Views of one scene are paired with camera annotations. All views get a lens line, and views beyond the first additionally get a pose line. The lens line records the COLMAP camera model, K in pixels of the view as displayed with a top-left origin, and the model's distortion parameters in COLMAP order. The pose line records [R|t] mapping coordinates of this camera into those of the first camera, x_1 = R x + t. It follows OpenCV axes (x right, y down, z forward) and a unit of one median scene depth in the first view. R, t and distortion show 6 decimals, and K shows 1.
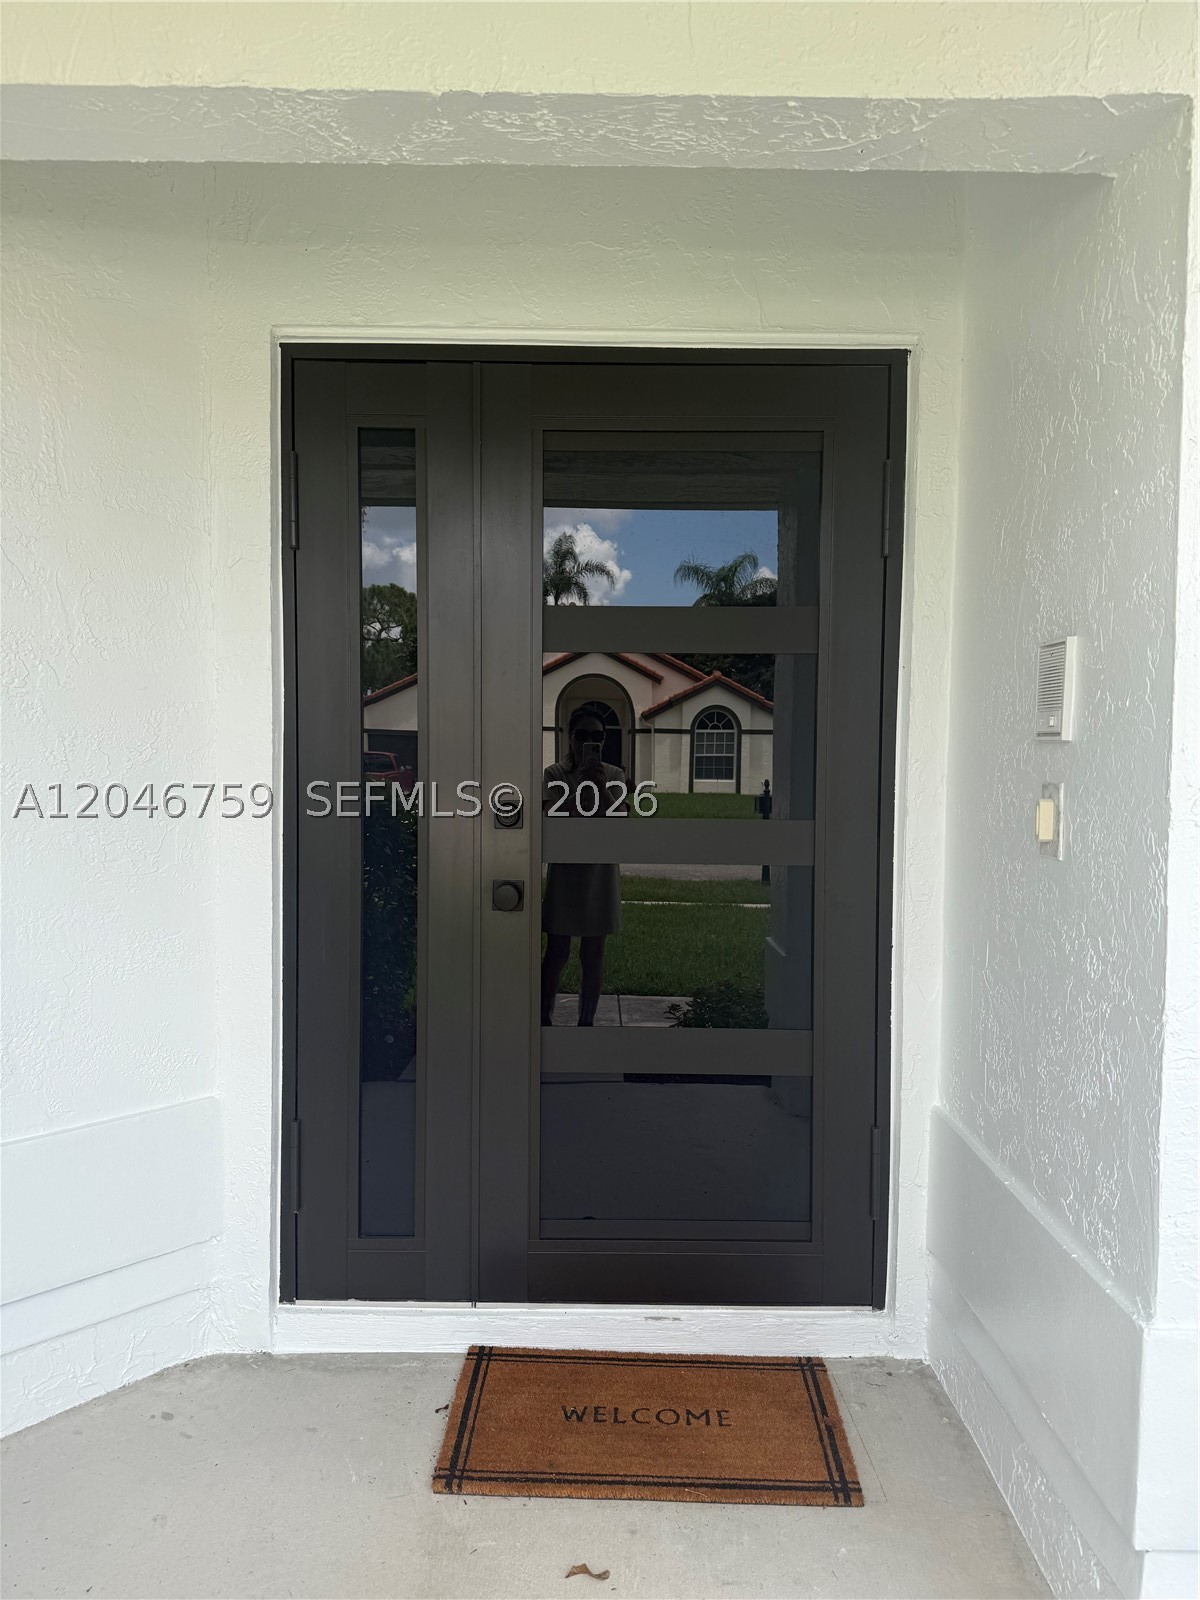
lens RADIAL K [[1139.0, 0, 600.6], [0, 1139.0, 801.2], [0, 0, 1]] dist [0.014000, -0.018595]
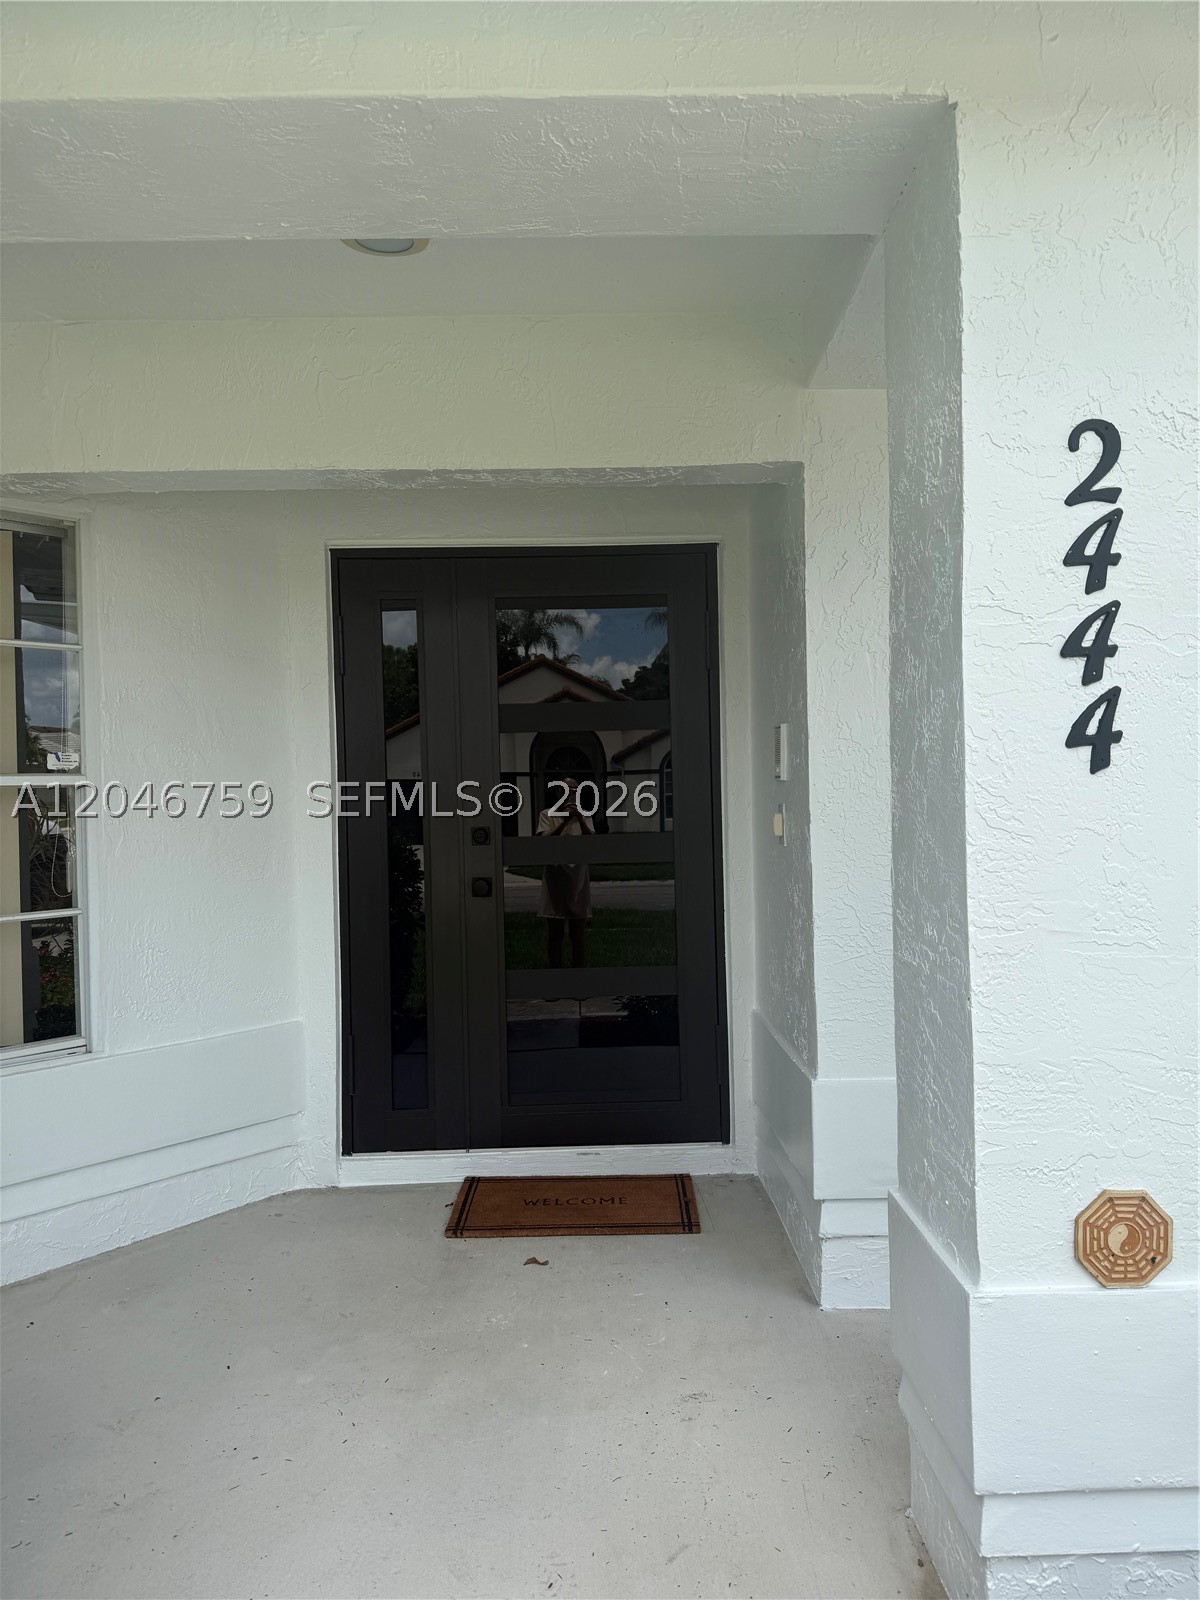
lens RADIAL K [[1139.0, 0, 604.8], [0, 1139.0, 796.7], [0, 0, 1]] dist [0.014000, -0.018595]
pose [[0.999188, -0.033100, 0.022987, 0.058491], [0.034014, 0.998597, -0.040573, 0.027388], [-0.021611, 0.041321, 0.998912, -0.595528]]
